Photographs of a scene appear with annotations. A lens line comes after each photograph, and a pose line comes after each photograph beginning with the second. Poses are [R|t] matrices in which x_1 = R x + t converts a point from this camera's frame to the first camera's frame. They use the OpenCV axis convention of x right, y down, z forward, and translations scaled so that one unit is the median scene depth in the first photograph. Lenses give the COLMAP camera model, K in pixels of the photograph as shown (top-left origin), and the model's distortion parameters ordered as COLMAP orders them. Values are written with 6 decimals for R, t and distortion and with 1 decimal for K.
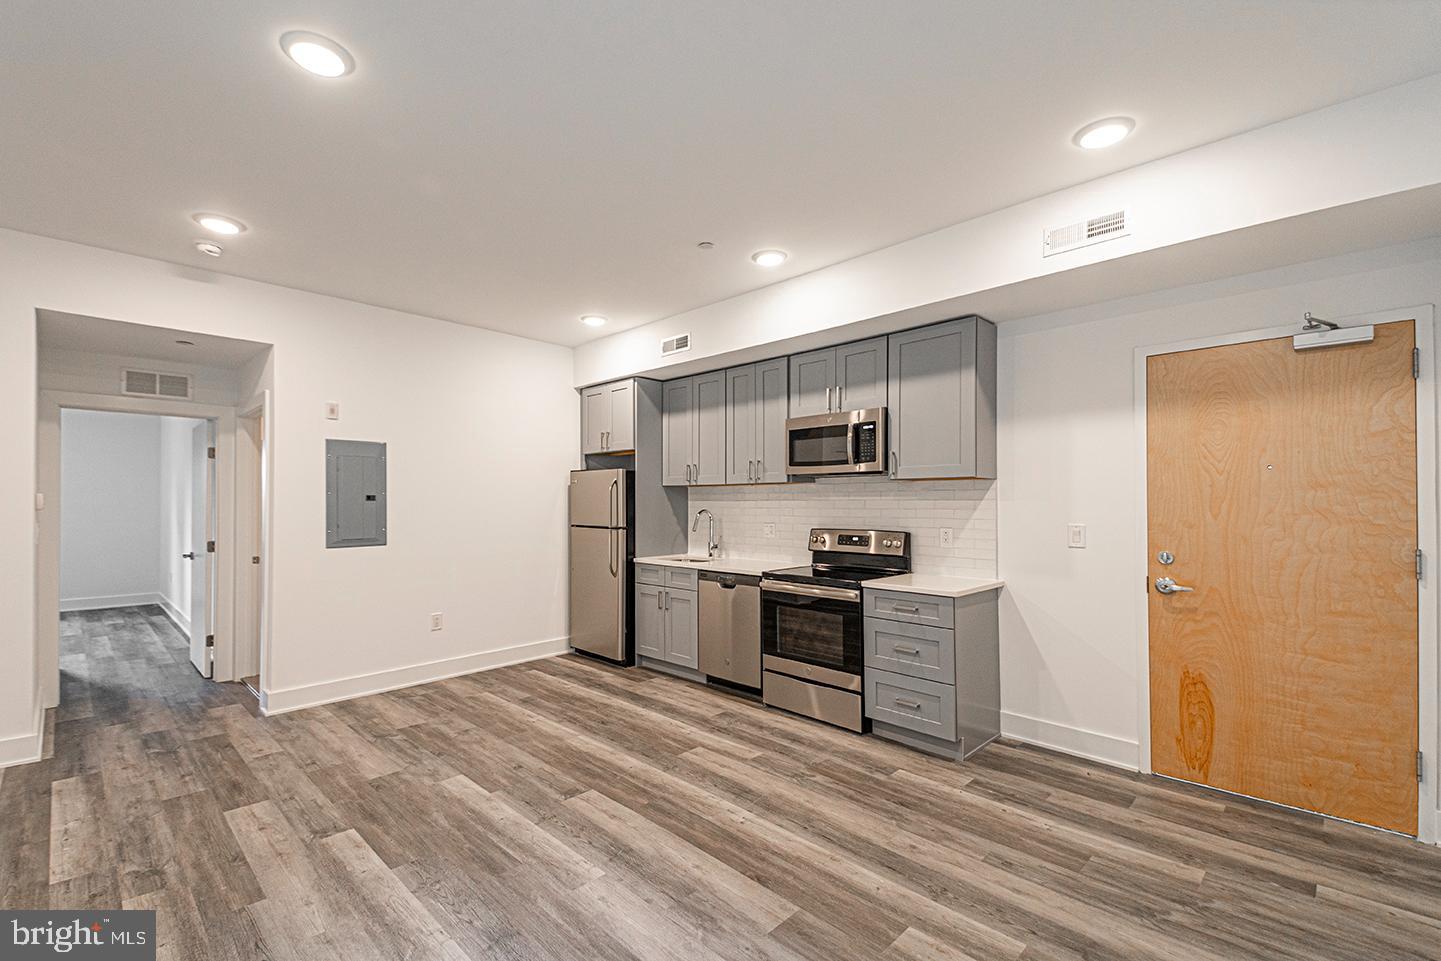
lens RADIAL K [[594.8, 0, 678.1], [0, 594.8, 496.7], [0, 0, 1]] dist [0.080893, -0.042748]
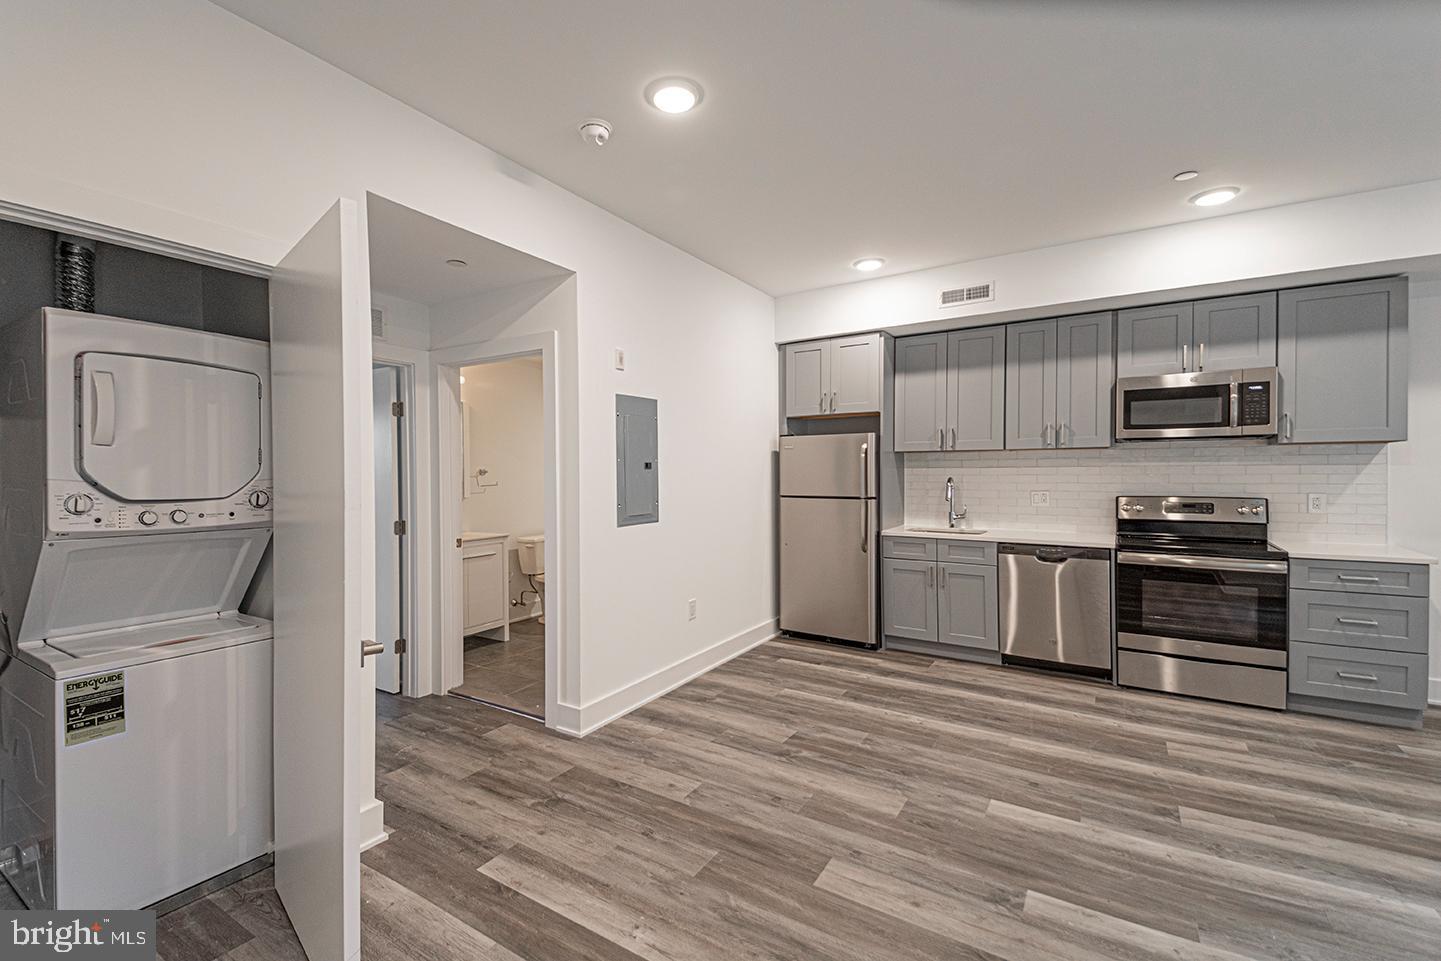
lens RADIAL K [[588.7, 0, 675.6], [0, 588.7, 477.3], [0, 0, 1]] dist [0.077636, -0.034118]
pose [[0.979461, -0.007365, 0.201500, -0.763545], [0.003477, 0.999801, 0.019641, 0.002805], [-0.201605, -0.018537, 0.979292, 0.235300]]
